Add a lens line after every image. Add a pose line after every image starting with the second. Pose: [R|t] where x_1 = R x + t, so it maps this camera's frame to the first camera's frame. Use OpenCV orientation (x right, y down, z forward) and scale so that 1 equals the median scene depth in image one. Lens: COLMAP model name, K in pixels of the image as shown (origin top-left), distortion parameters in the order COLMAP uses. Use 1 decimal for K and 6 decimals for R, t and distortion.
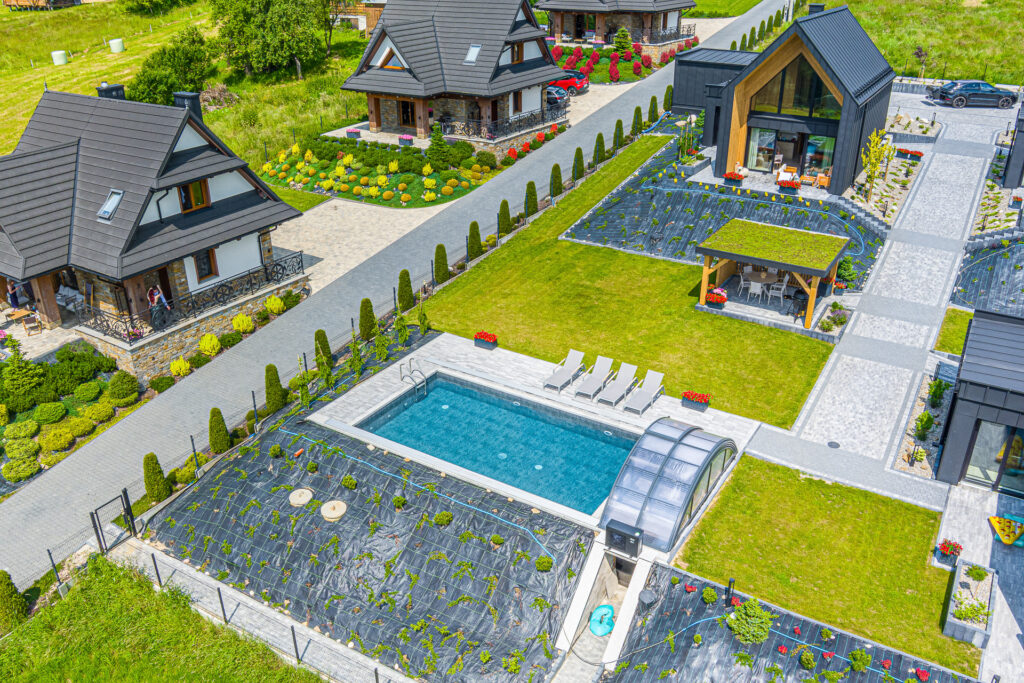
lens RADIAL K [[829.3, 0, 511.5], [0, 829.3, 342.6], [0, 0, 1]] dist [-0.060163, -0.005580]
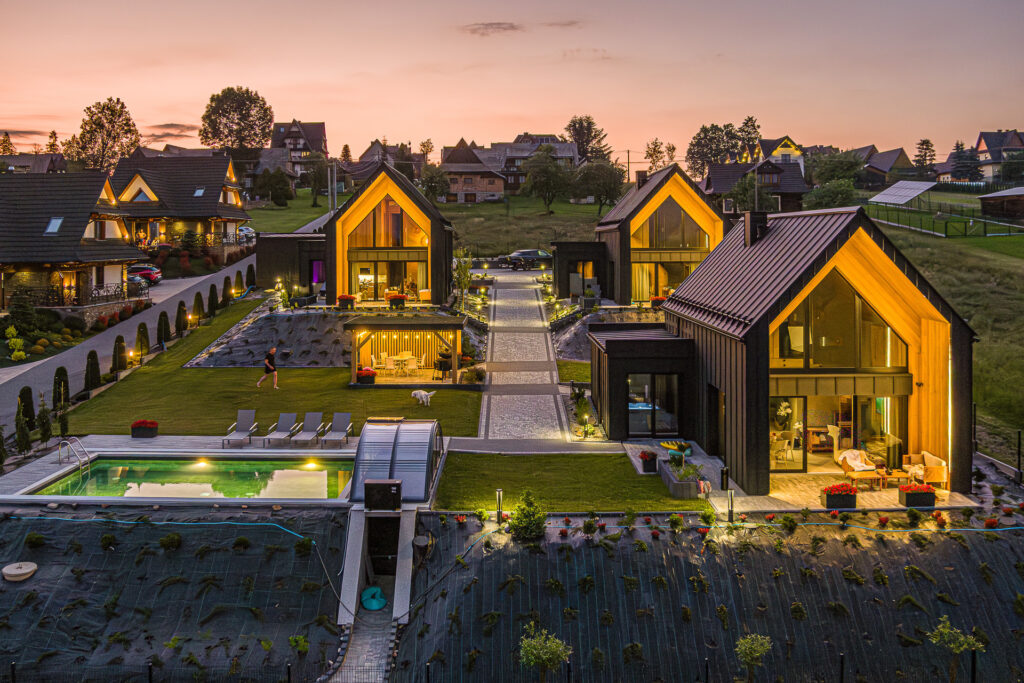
lens RADIAL K [[852.5, 0, 494.9], [0, 852.5, 254.5], [0, 0, 1]] dist [-0.073079, 0.013363]
pose [[0.855342, -0.011194, 0.517944, -0.145750], [0.233012, 0.901246, -0.365322, 0.206362], [-0.462705, 0.433162, 0.773482, 0.021590]]
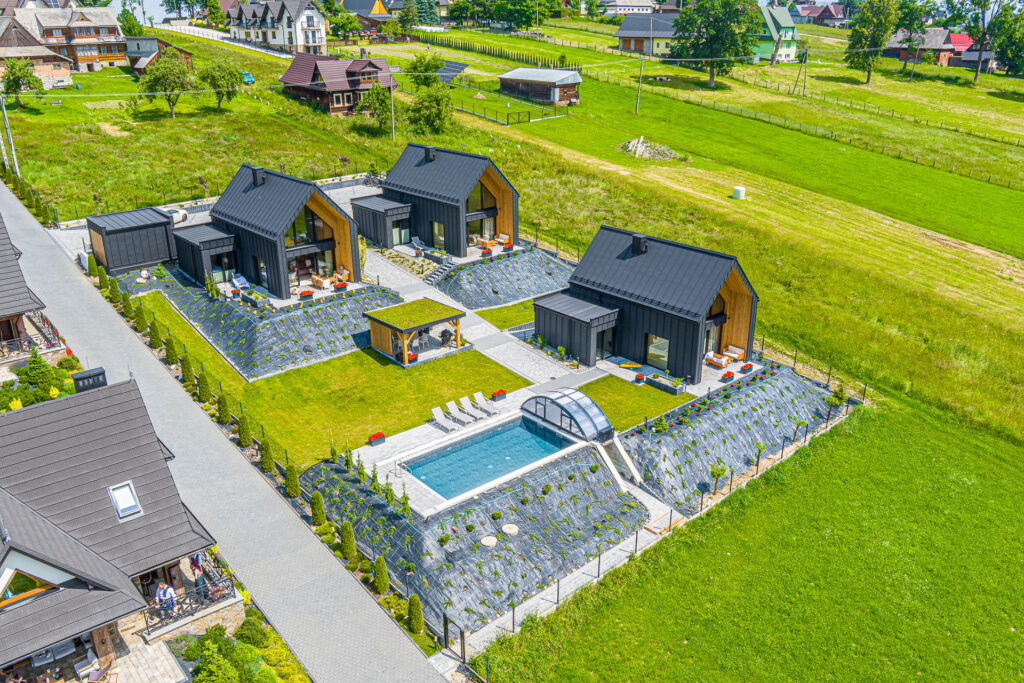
lens RADIAL K [[829.3, 0, 515.8], [0, 829.3, 337.2], [0, 0, 1]] dist [-0.060163, -0.005580]
pose [[0.294966, -0.346245, 0.890567, -0.947010], [0.425841, 0.881991, 0.201868, -0.277960], [-0.855368, 0.319696, 0.407603, 0.140088]]
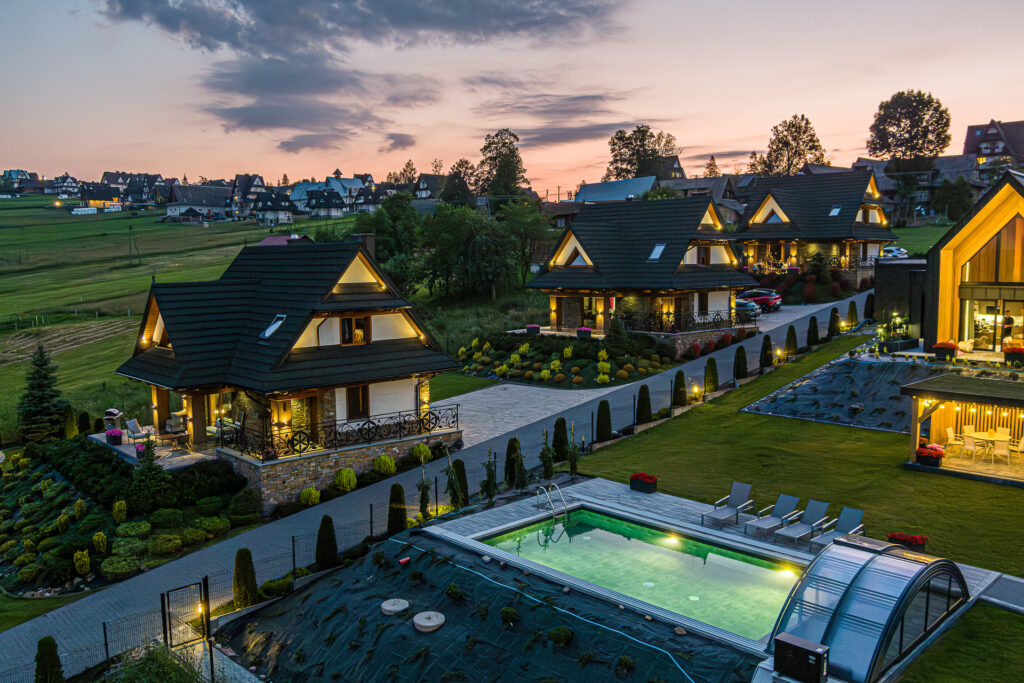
lens RADIAL K [[829.3, 0, 510.7], [0, 829.3, 341.4], [0, 0, 1]] dist [-0.060163, -0.005580]
pose [[0.970192, 0.019016, -0.241588, 0.031870], [-0.101899, 0.936513, -0.335500, 0.131998], [0.219871, 0.350117, 0.910536, 0.119660]]
